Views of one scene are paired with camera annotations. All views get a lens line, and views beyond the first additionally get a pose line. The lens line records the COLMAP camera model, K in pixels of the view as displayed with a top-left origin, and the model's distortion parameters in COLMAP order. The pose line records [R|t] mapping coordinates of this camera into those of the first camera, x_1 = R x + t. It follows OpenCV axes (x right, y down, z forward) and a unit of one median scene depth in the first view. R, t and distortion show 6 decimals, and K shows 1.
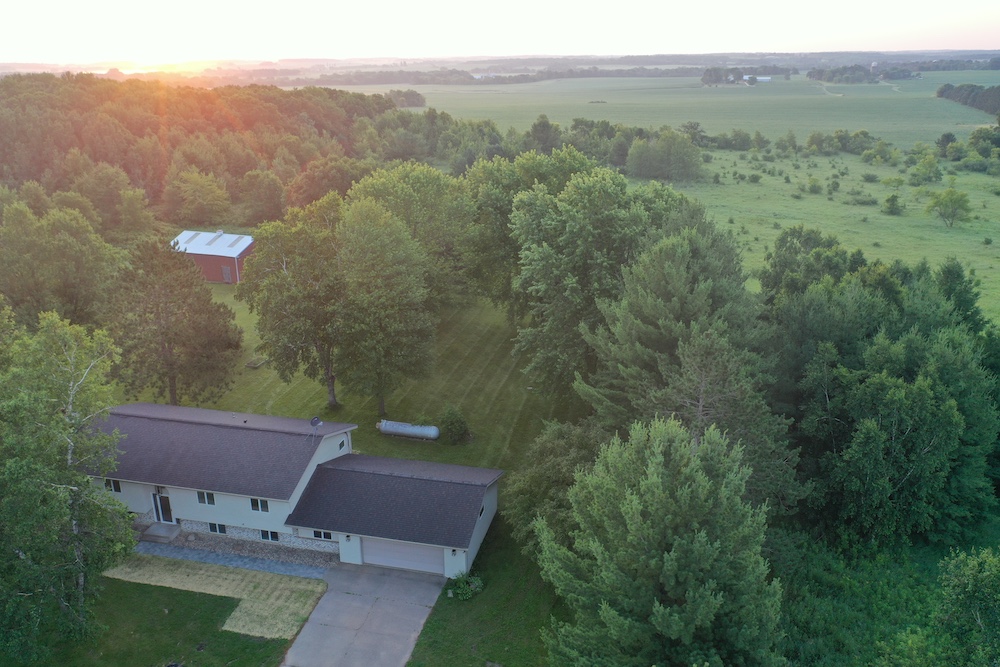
lens RADIAL K [[791.4, 0, 497.9], [0, 791.4, 333.1], [0, 0, 1]] dist [0.002155, 0.001603]
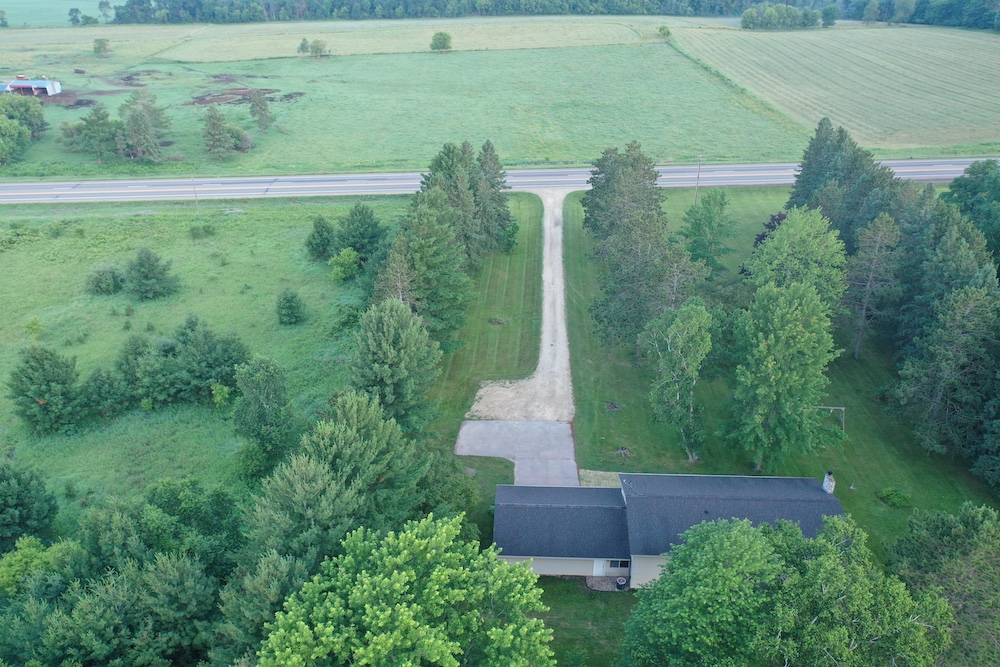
lens RADIAL K [[791.4, 0, 497.9], [0, 791.4, 333.5], [0, 0, 1]] dist [0.002155, 0.001603]
pose [[-0.980708, 0.097205, -0.169598, 0.149091], [-0.055549, 0.693250, 0.718553, -0.805918], [0.187420, 0.714112, -0.674476, 1.358874]]
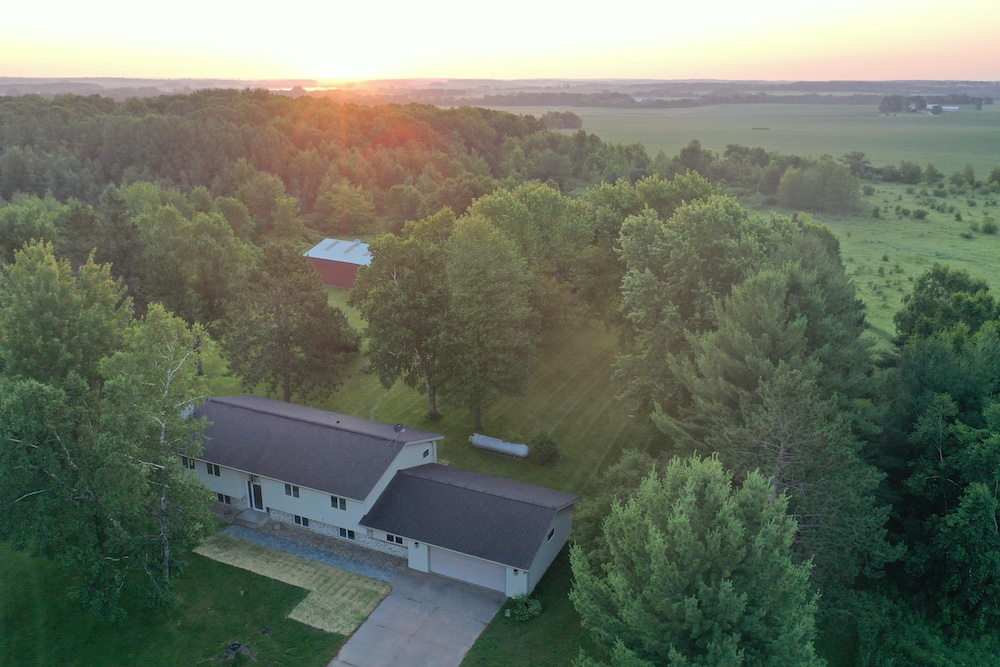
lens RADIAL K [[791.4, 0, 497.7], [0, 791.4, 333.7], [0, 0, 1]] dist [0.002155, 0.001603]
pose [[0.980660, 0.073489, -0.181400, 0.060043], [-0.078001, 0.996793, -0.017856, -0.001912], [0.179507, 0.031660, 0.983247, 0.005142]]
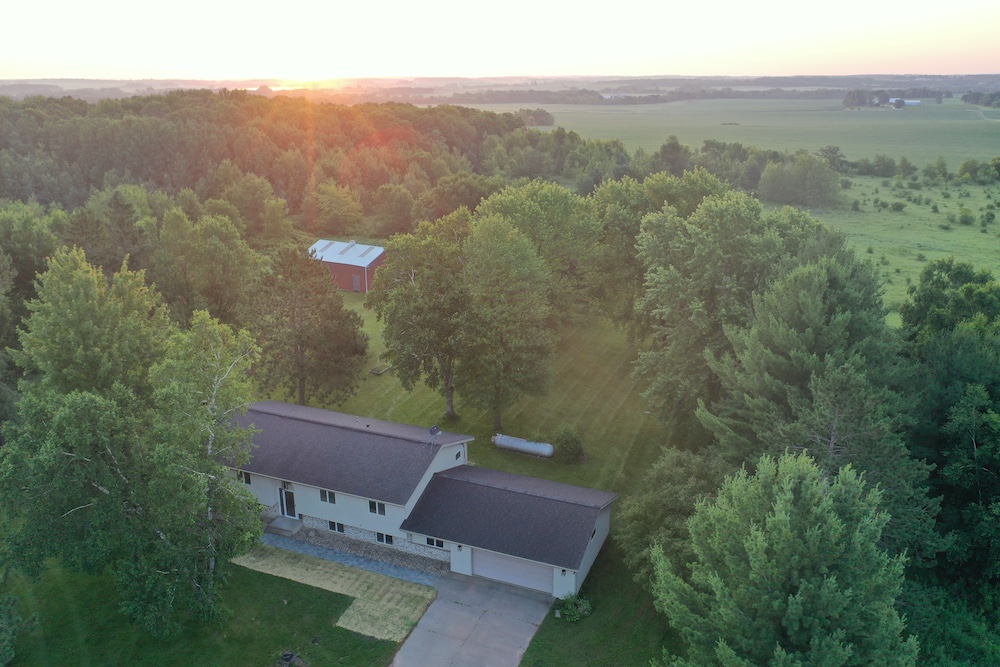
lens RADIAL K [[791.4, 0, 497.7], [0, 791.4, 333.2], [0, 0, 1]] dist [0.002155, 0.001603]
pose [[0.987819, 0.054158, -0.145881, -0.006354], [-0.057401, 0.998187, -0.018108, 0.000098], [0.144636, 0.026261, 0.989136, -0.001428]]
